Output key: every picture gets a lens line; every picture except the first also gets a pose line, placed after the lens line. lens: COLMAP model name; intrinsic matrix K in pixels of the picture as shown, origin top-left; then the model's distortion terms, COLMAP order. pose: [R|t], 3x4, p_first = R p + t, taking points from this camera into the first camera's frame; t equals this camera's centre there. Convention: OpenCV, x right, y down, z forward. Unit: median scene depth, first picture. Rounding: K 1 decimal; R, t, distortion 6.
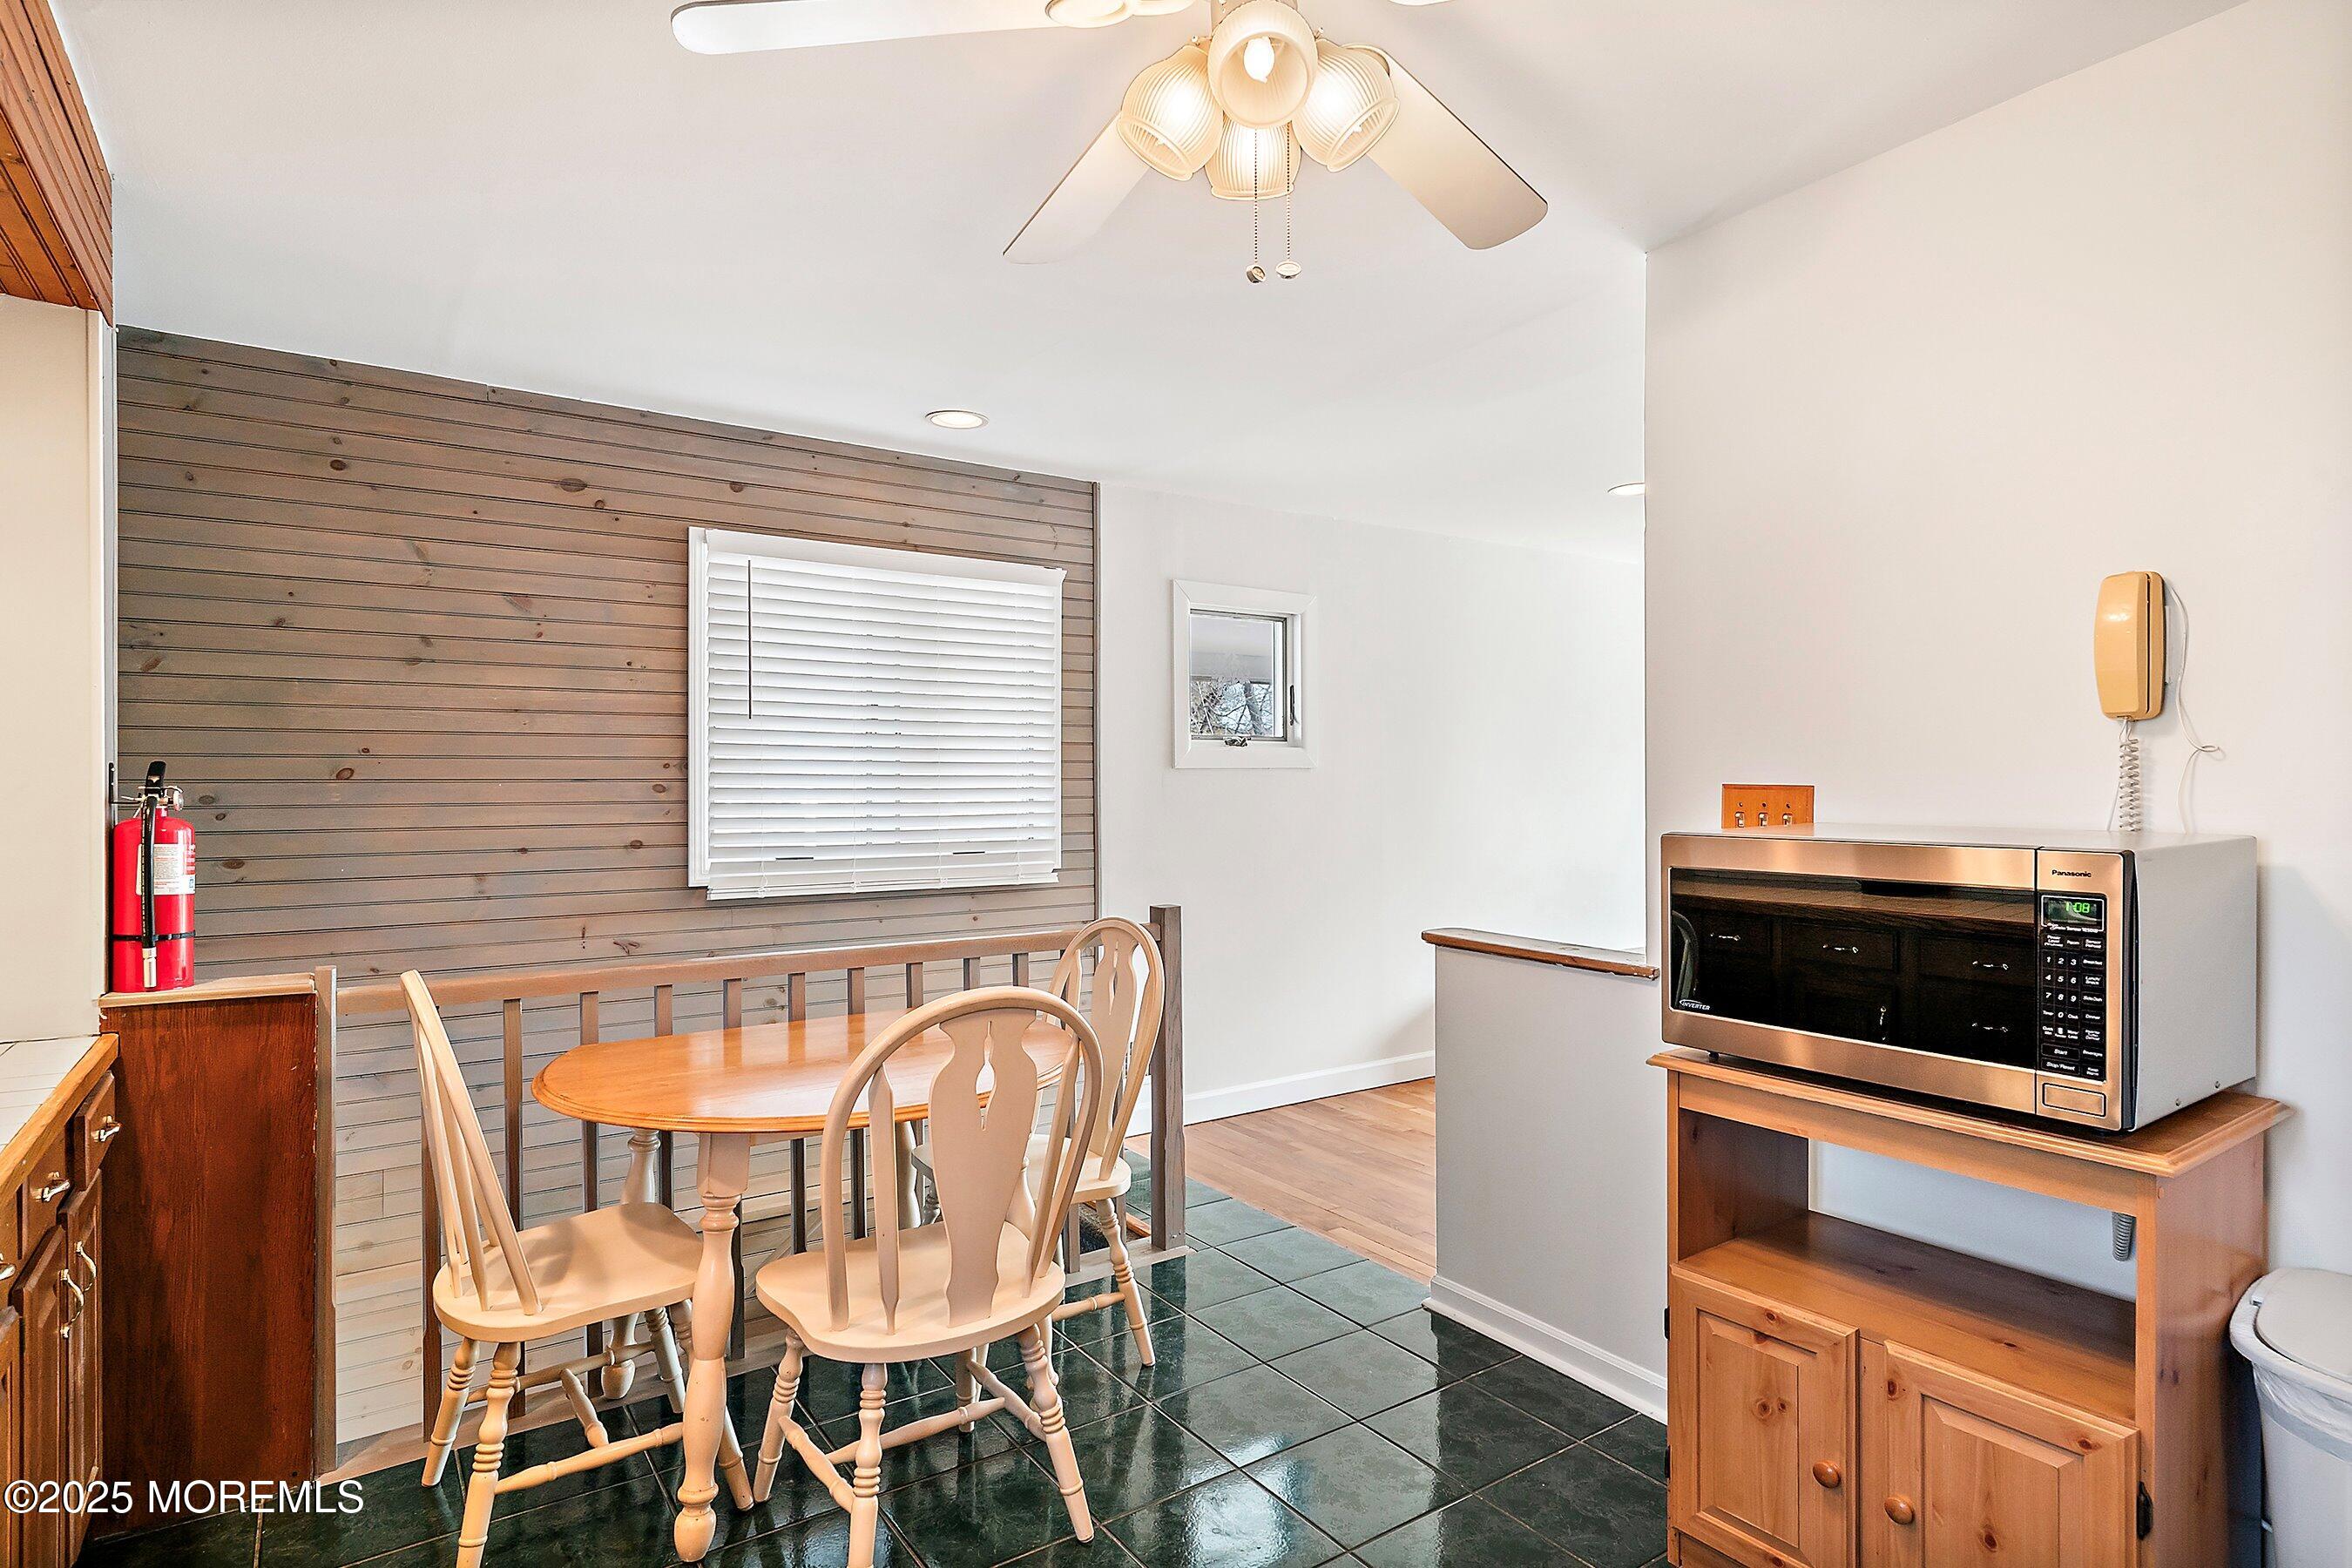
lens RADIAL K [[1221.4, 0, 1198.0], [0, 1221.4, 789.4], [0, 0, 1]] dist [0.001933, -0.000942]
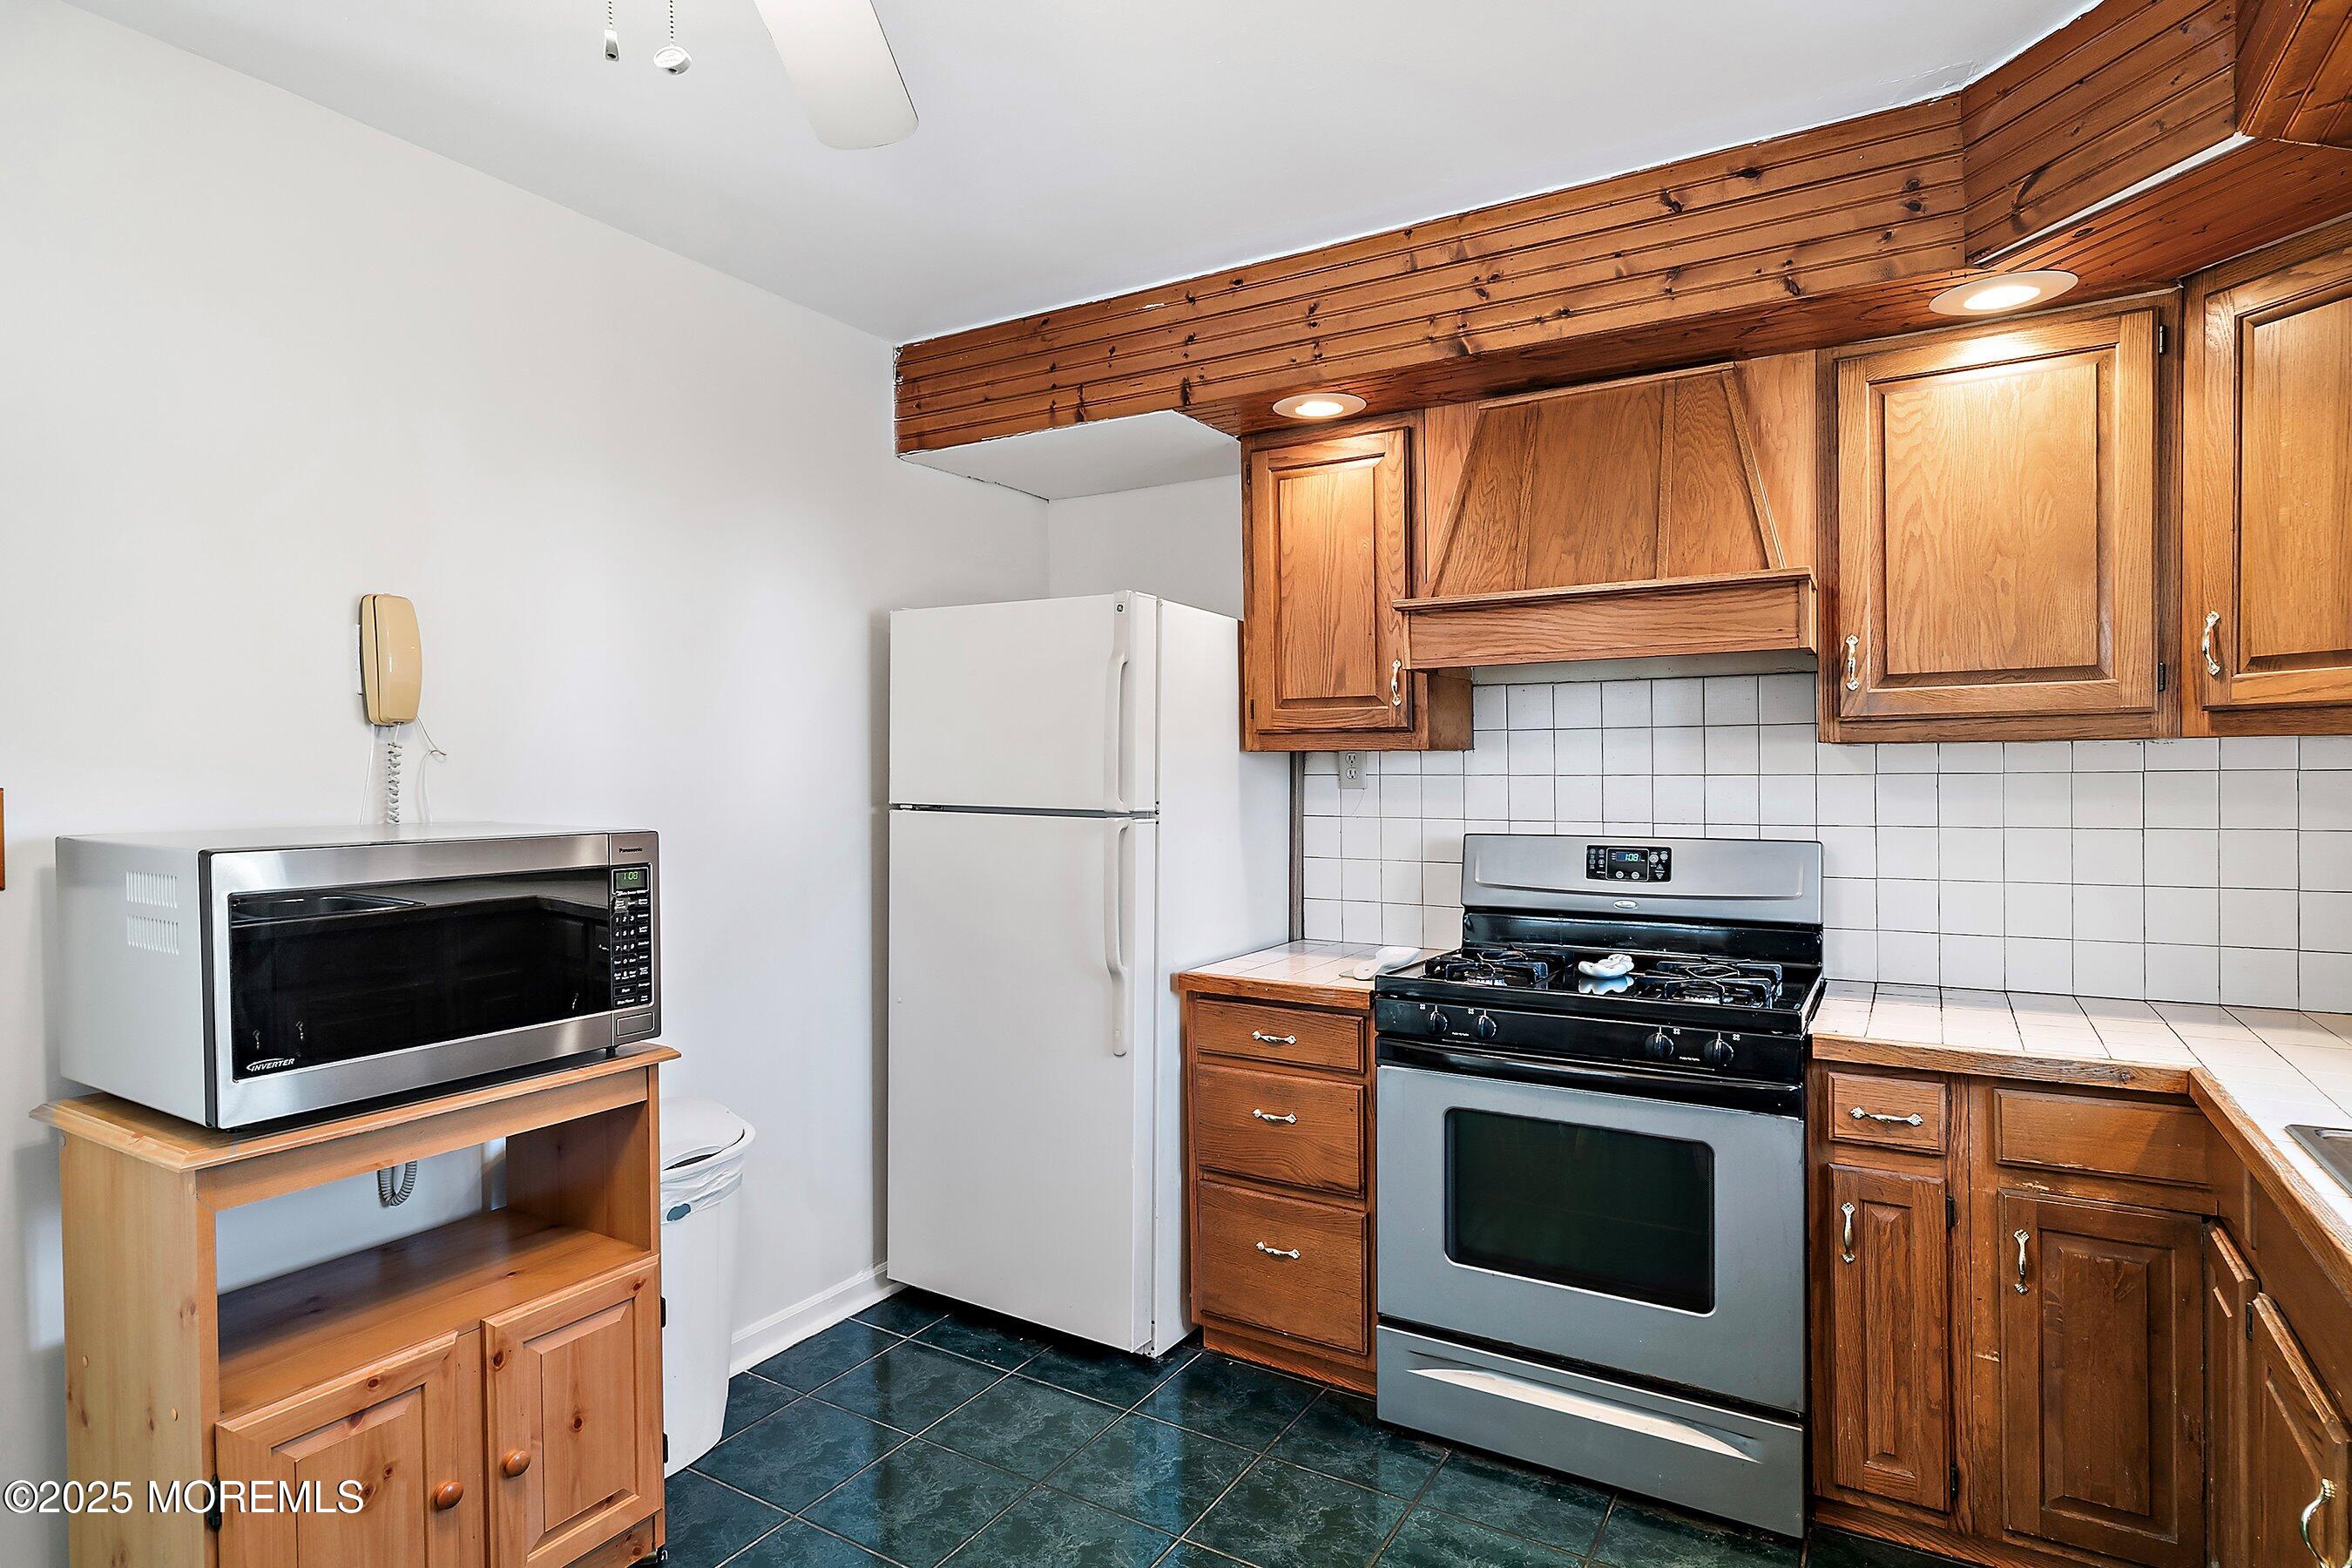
lens RADIAL K [[1221.4, 0, 1183.9], [0, 1221.4, 801.7], [0, 0, 1]] dist [0.001933, -0.000942]
pose [[-0.397755, -0.021604, 0.917237, -0.286675], [0.010096, 0.999559, 0.027922, -0.004537], [-0.917436, 0.020367, -0.397361, 0.405062]]
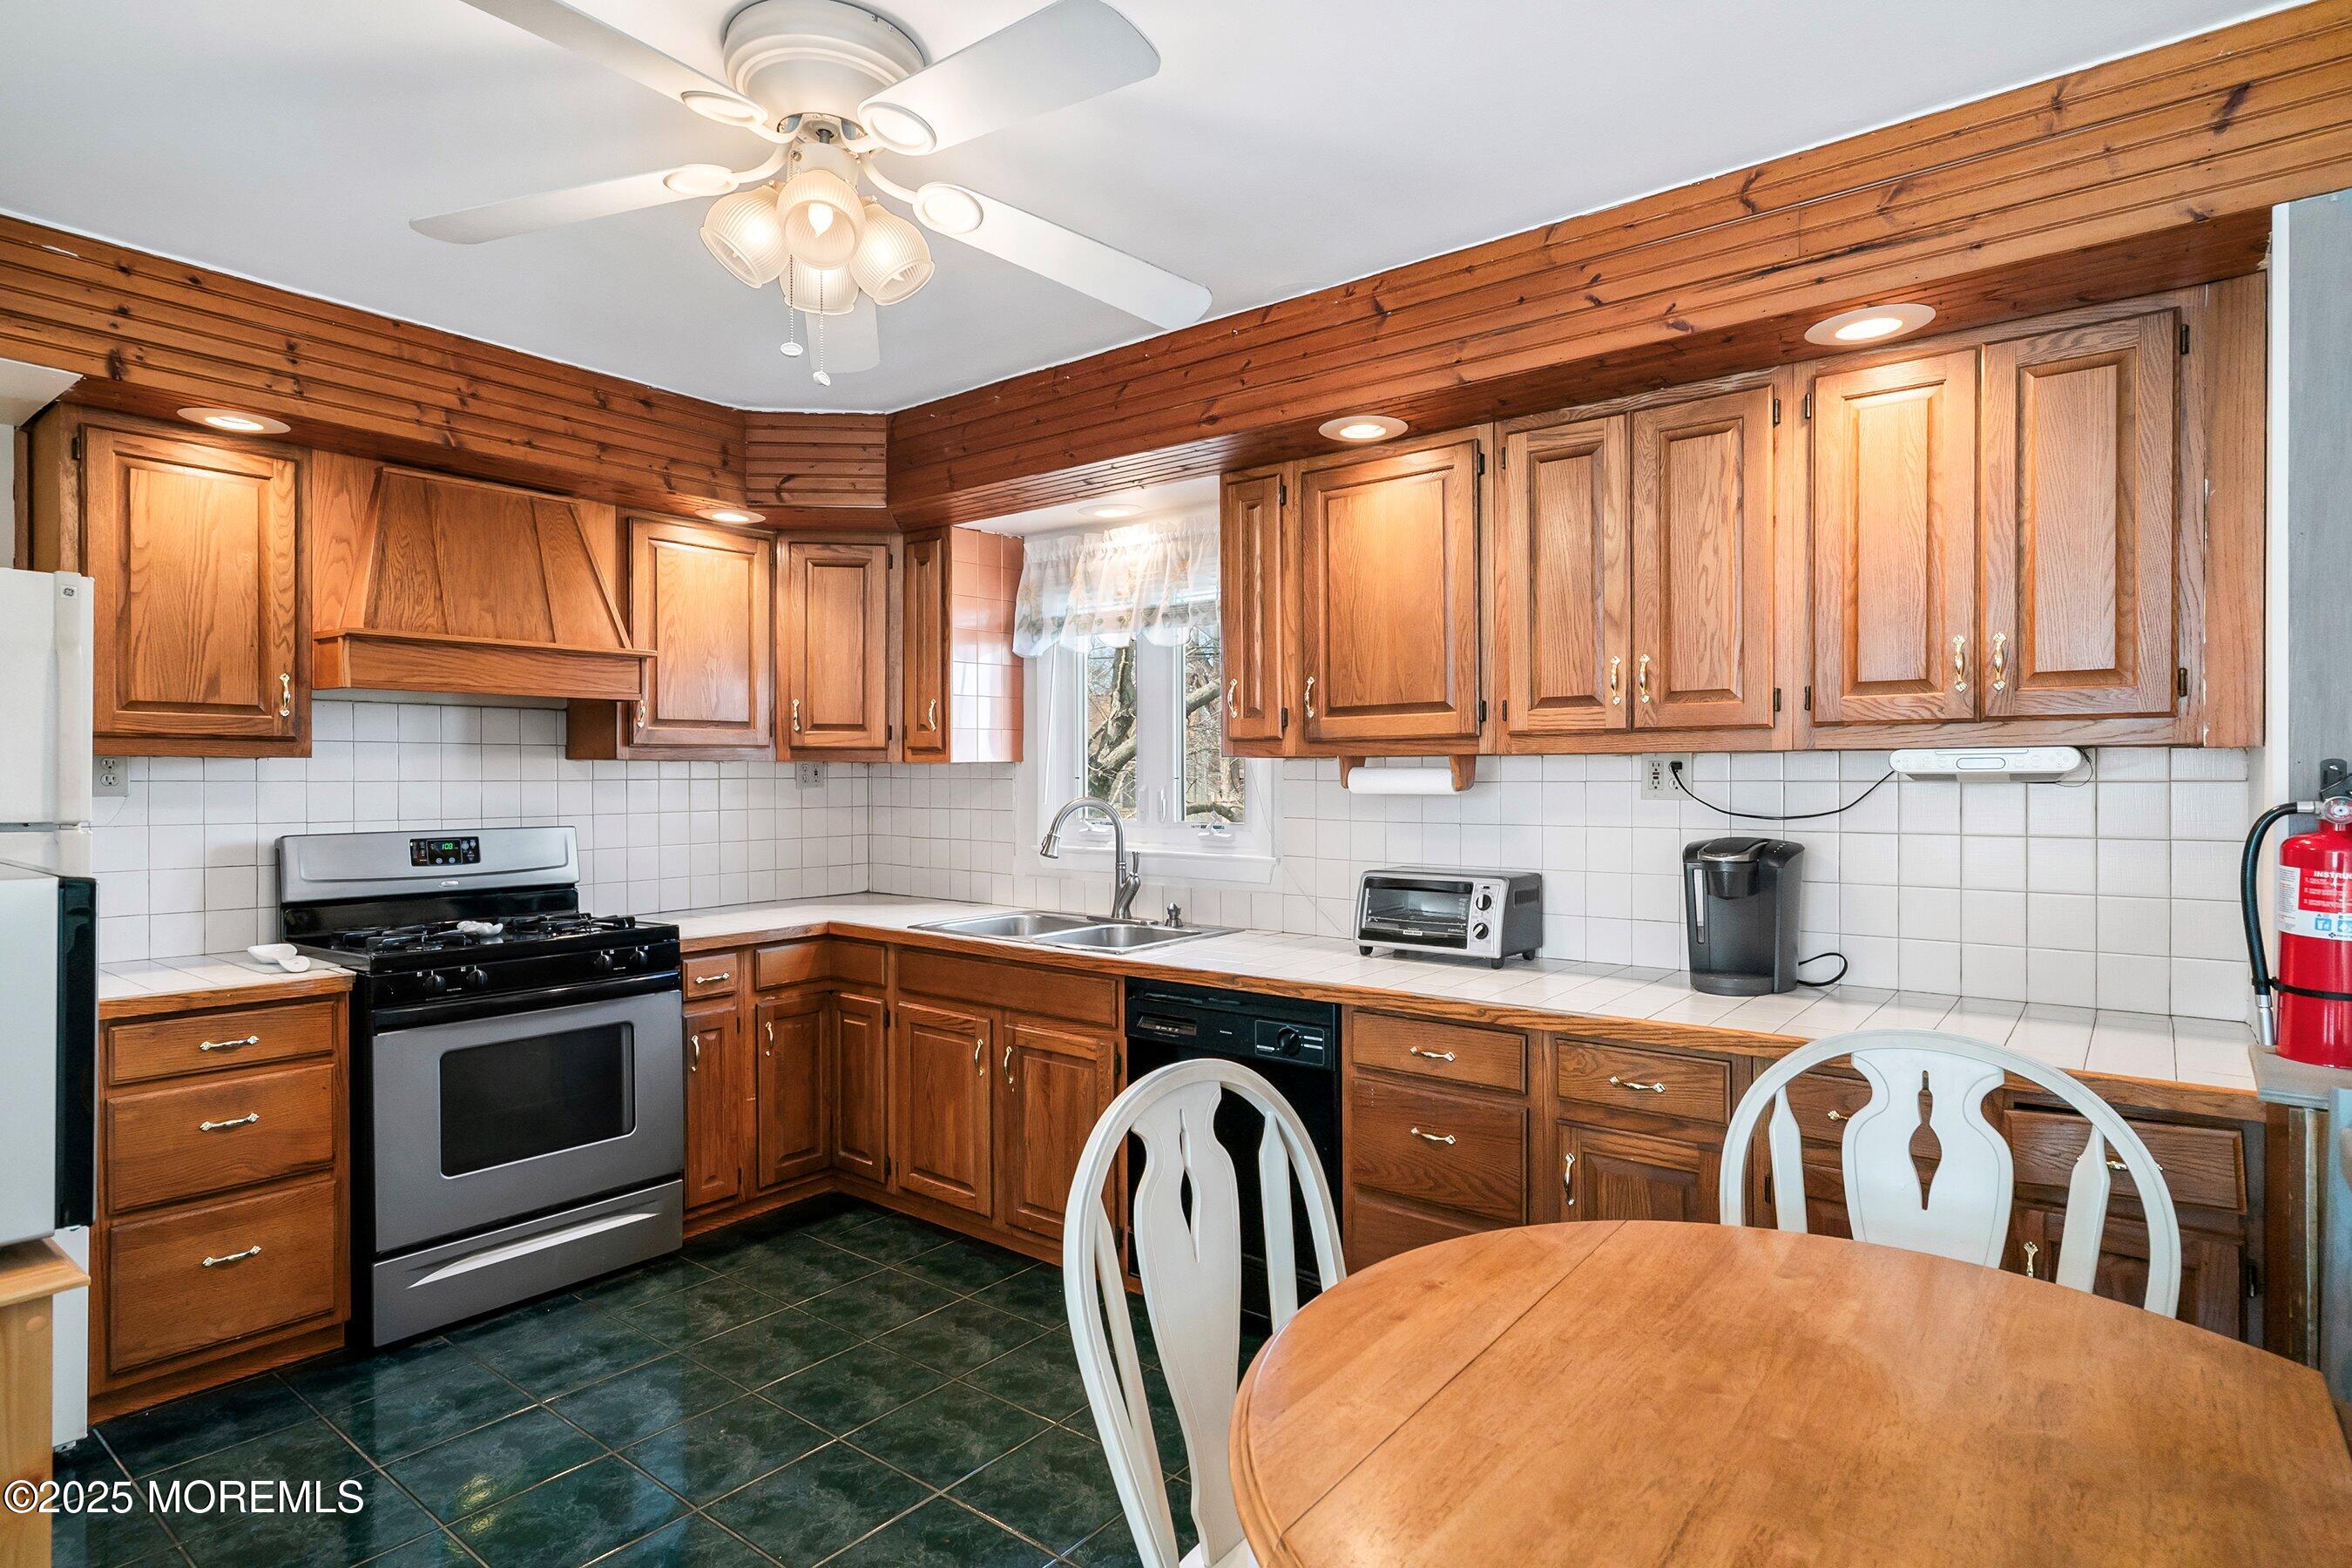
lens RADIAL K [[1221.4, 0, 1168.9], [0, 1221.4, 781.9], [0, 0, 1]] dist [0.001933, -0.000942]
pose [[-0.961154, 0.000767, -0.276011, 0.013095], [-0.002582, 0.999927, 0.011771, -0.009091], [0.276000, 0.012026, -0.961082, 0.912868]]
